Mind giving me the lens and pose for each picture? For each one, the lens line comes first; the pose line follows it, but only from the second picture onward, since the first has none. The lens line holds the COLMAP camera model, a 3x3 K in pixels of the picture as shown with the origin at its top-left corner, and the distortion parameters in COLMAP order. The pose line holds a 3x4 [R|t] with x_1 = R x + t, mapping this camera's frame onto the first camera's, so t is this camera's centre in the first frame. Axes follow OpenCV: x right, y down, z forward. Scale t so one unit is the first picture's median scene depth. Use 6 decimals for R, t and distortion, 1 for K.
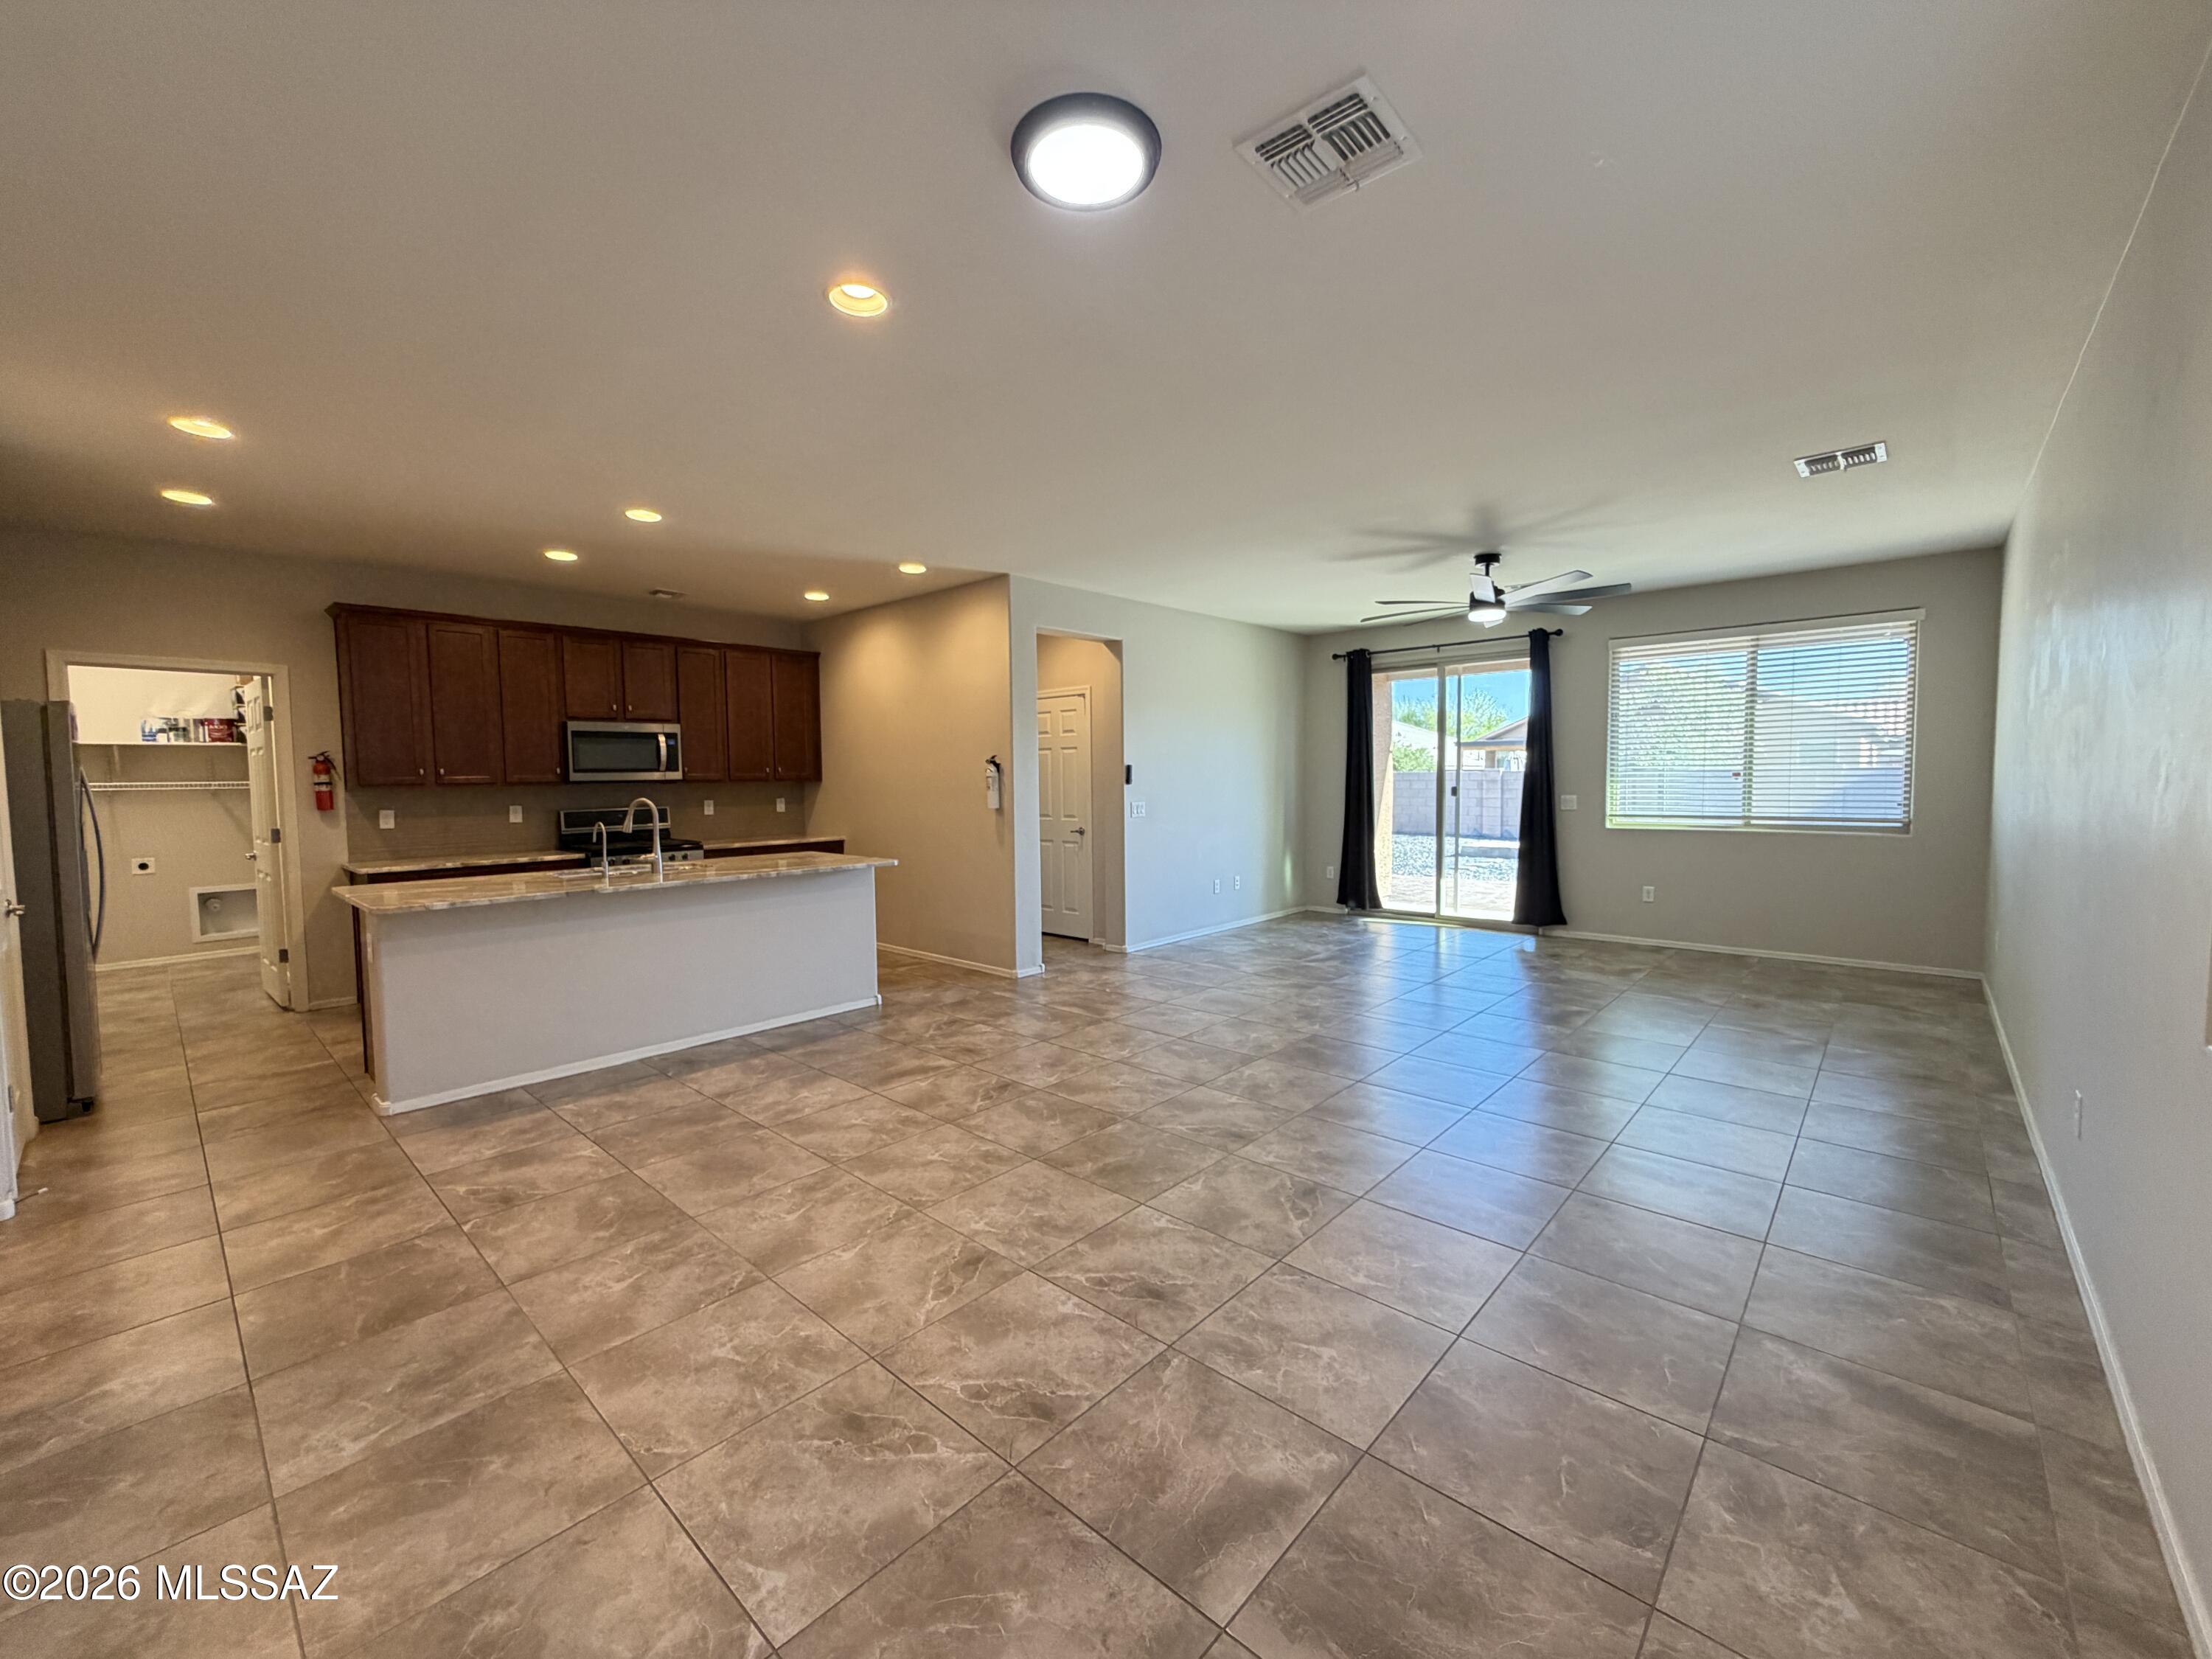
lens RADIAL K [[884.9, 0, 1099.8], [0, 884.9, 824.7], [0, 0, 1]] dist [-0.000287, 0.000218]
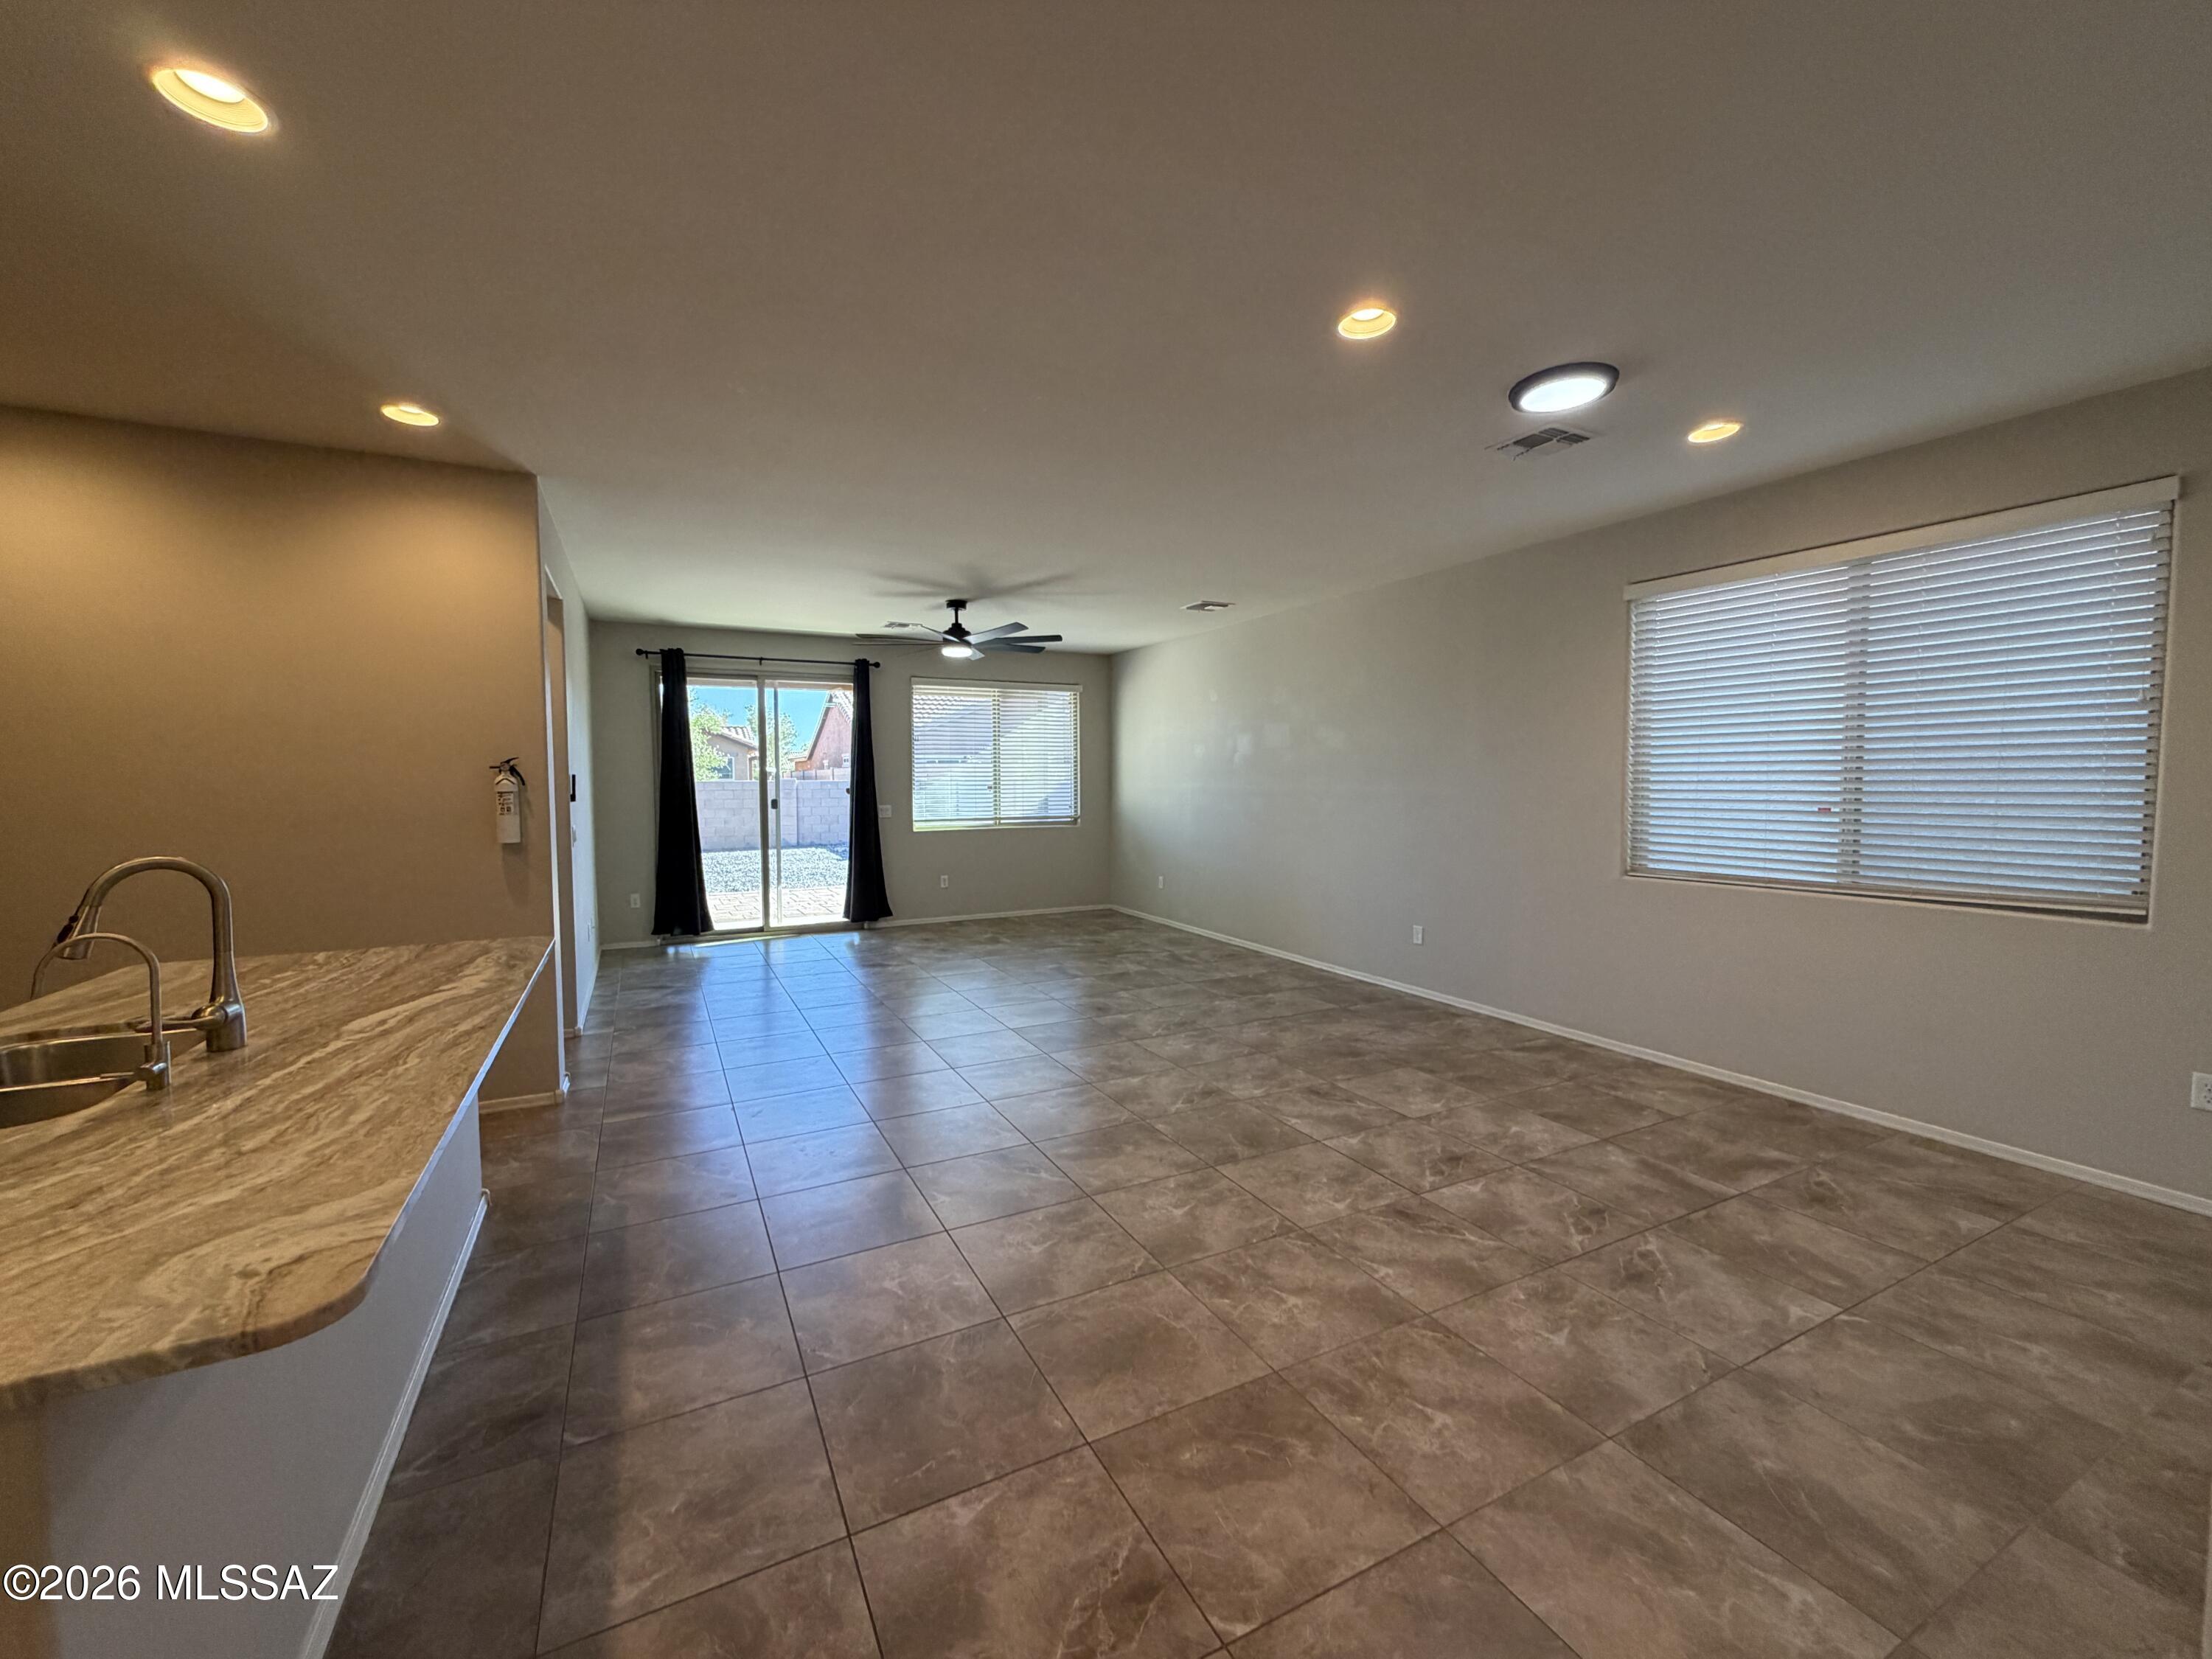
lens RADIAL K [[885.7, 0, 1099.4], [0, 885.7, 825.0], [0, 0, 1]] dist [0.000564, 0.000464]
pose [[0.349172, -0.039679, 0.936218, -0.626584], [0.050891, 0.998432, 0.023336, -0.027369], [-0.935676, 0.039497, 0.350643, 0.442208]]
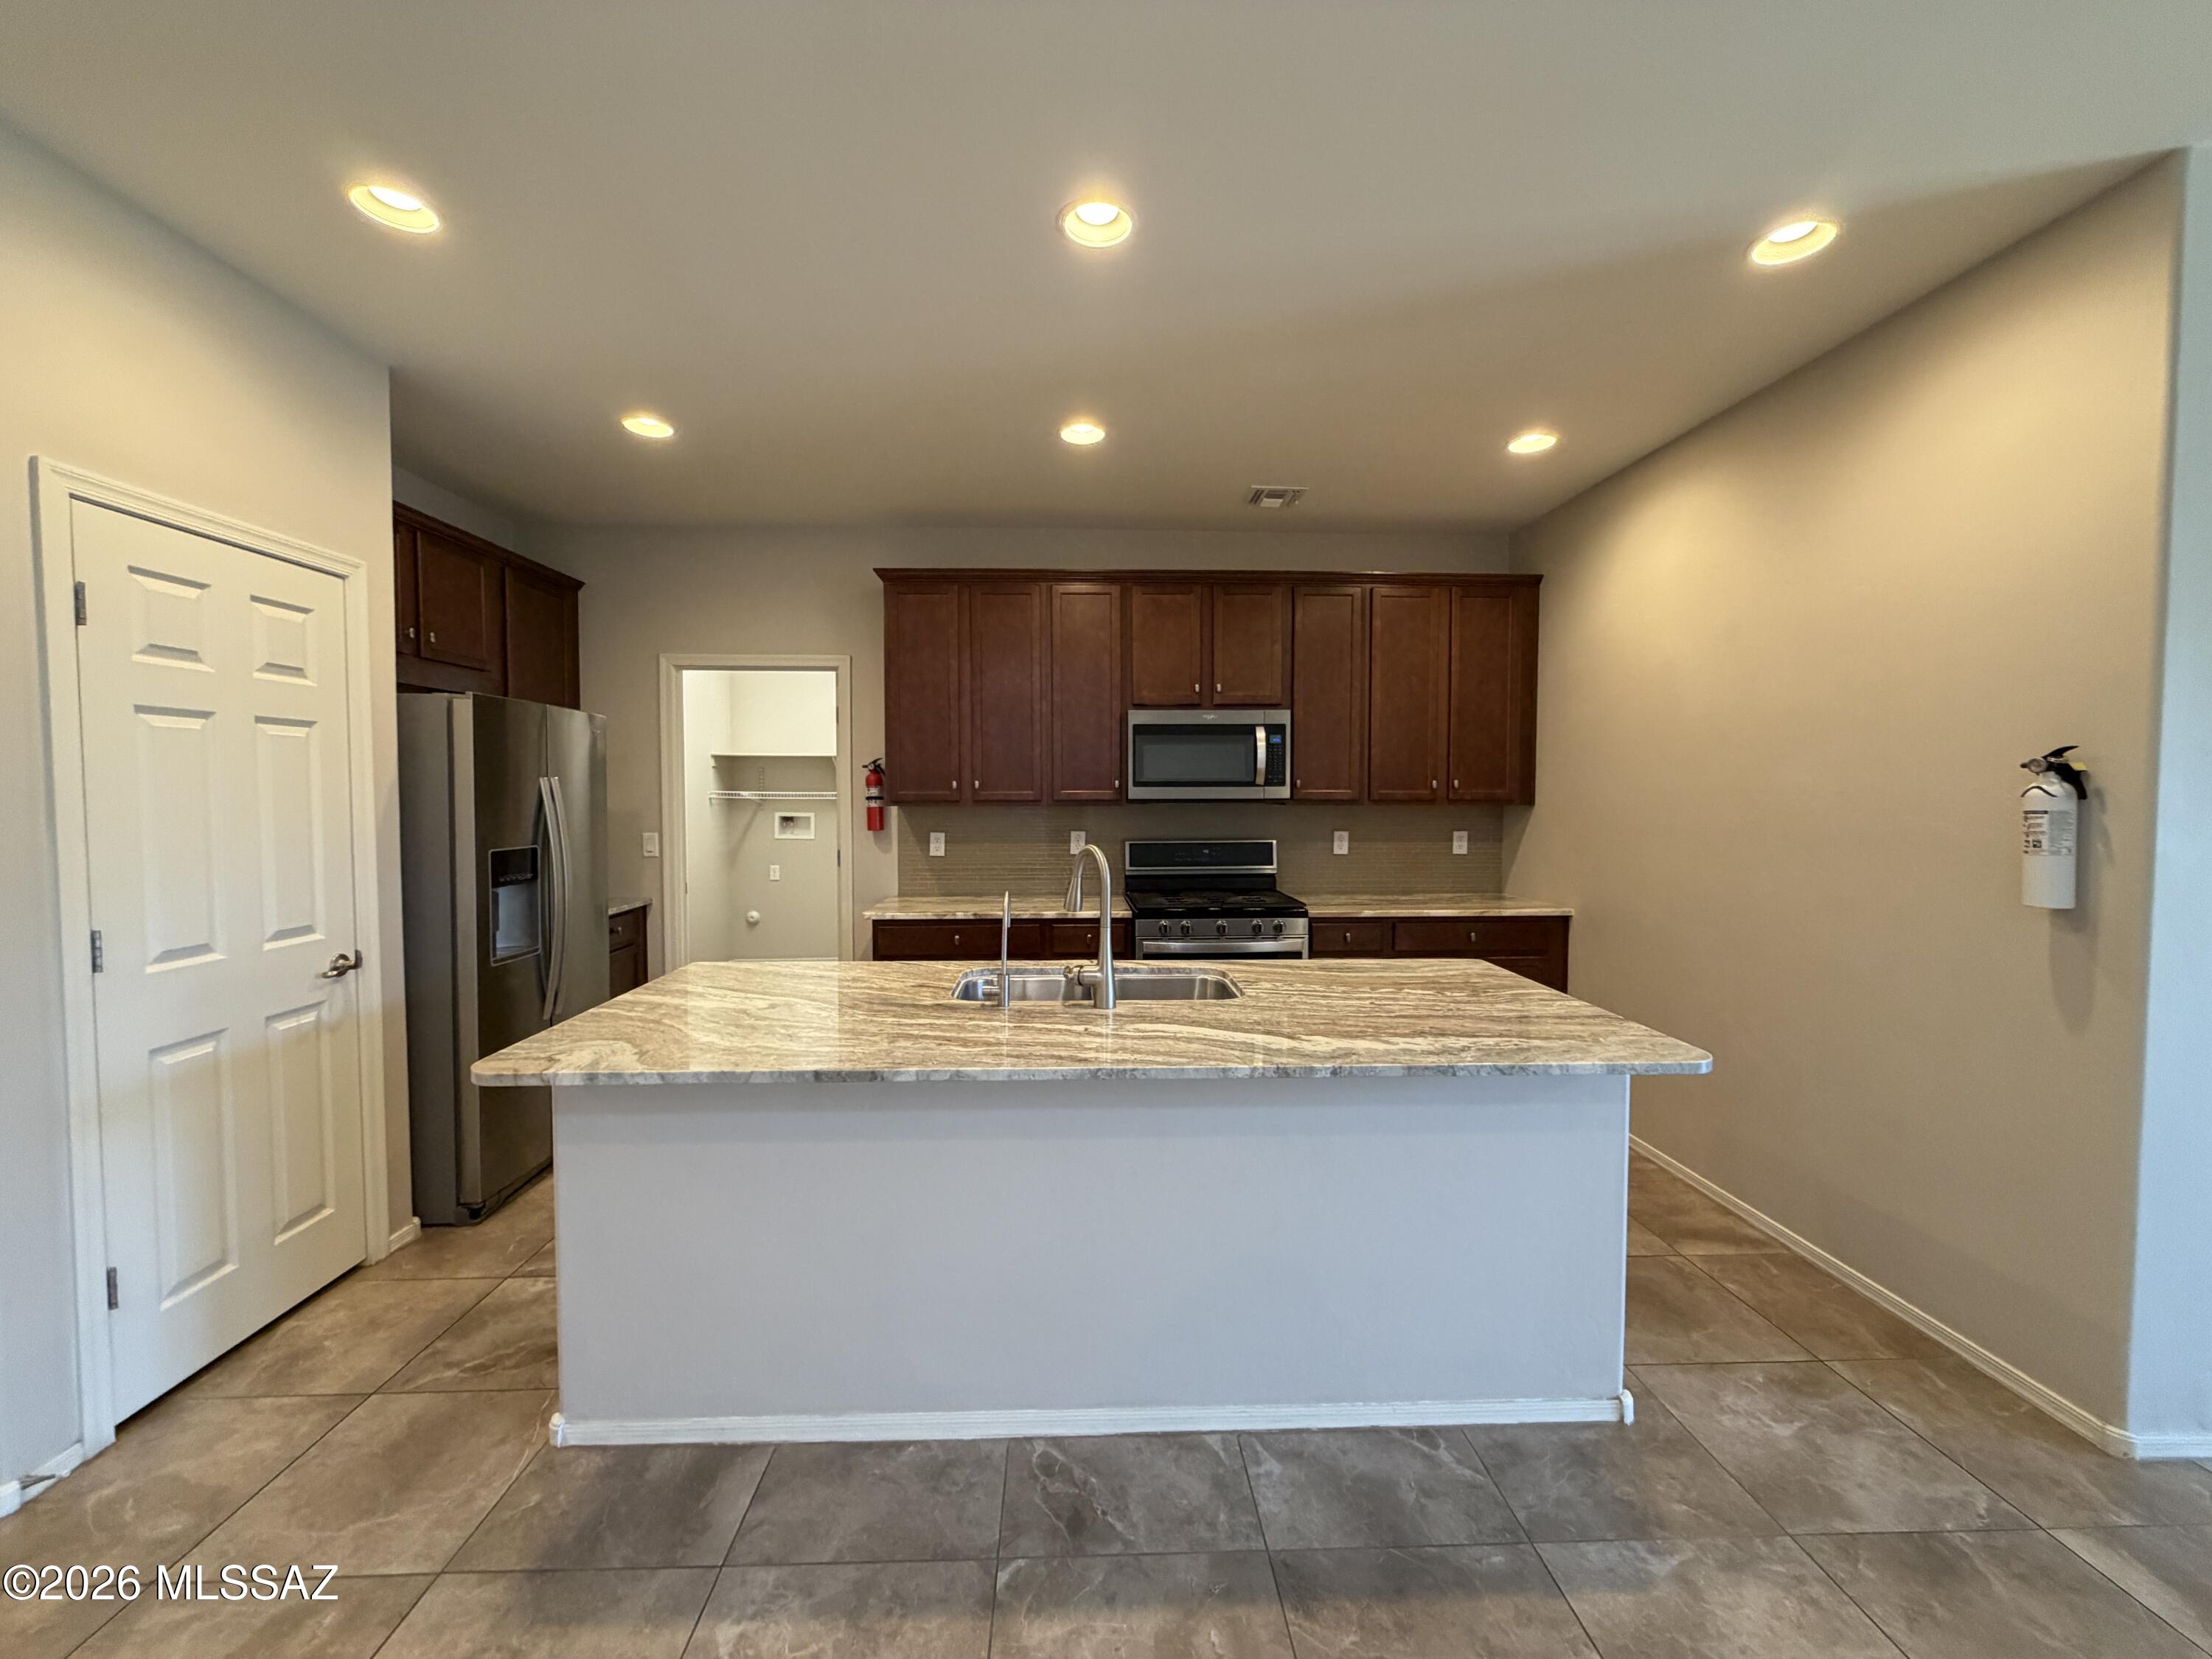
lens RADIAL K [[884.9, 0, 1099.8], [0, 884.9, 824.7], [0, 0, 1]] dist [-0.000287, 0.000218]
pose [[0.700615, 0.040043, -0.712415, -0.150596], [-0.048465, 0.998789, 0.008477, -0.039157], [0.711892, 0.028588, 0.701707, 0.579093]]
